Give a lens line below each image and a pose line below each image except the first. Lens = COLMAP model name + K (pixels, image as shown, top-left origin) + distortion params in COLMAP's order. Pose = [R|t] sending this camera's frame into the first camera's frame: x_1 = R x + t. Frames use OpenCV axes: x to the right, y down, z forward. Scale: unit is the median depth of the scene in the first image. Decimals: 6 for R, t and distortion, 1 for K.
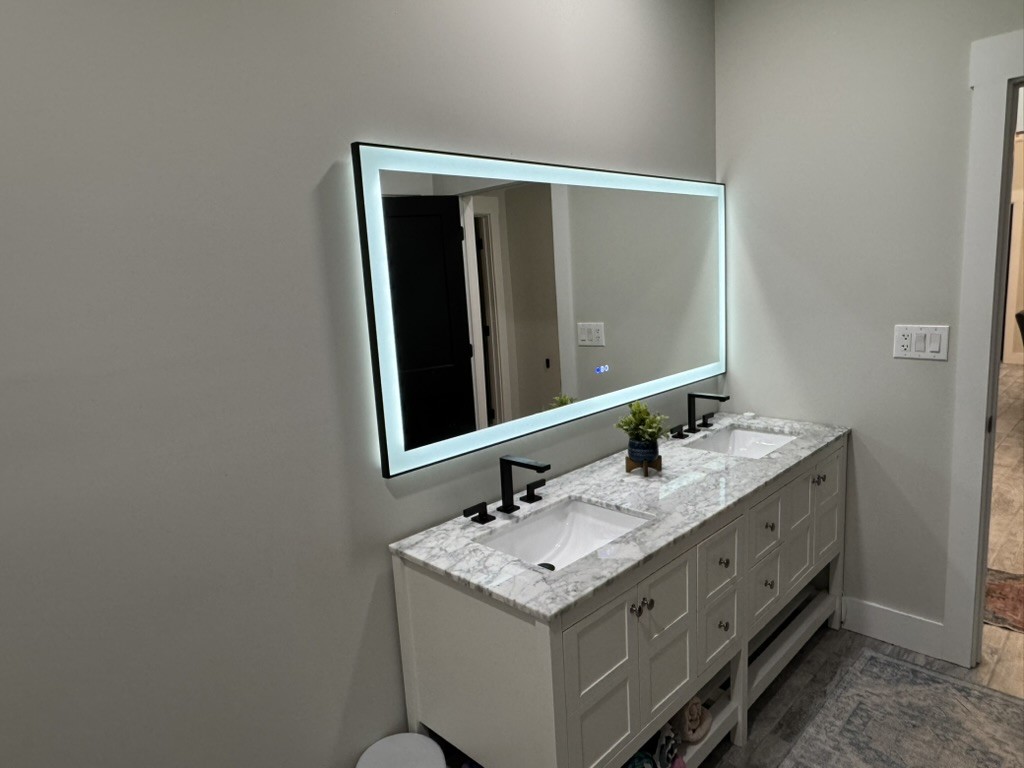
lens RADIAL K [[637.0, 0, 510.4], [0, 637.0, 380.1], [0, 0, 1]] dist [0.005417, -0.000847]
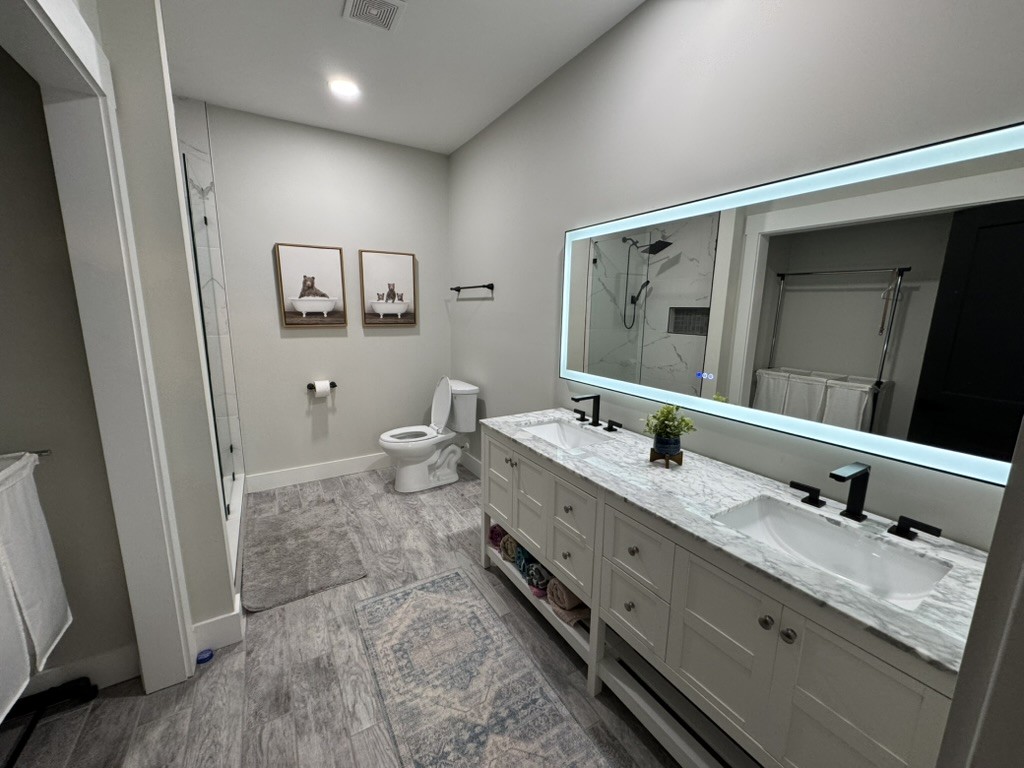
lens RADIAL K [[405.4, 0, 510.3], [0, 405.4, 384.8], [0, 0, 1]] dist [-0.001384, 0.000876]
pose [[-0.245568, 0.231870, -0.941240, 1.094731], [-0.154018, 0.949305, 0.274040, -0.173737], [0.957066, 0.212263, -0.197406, 0.988042]]
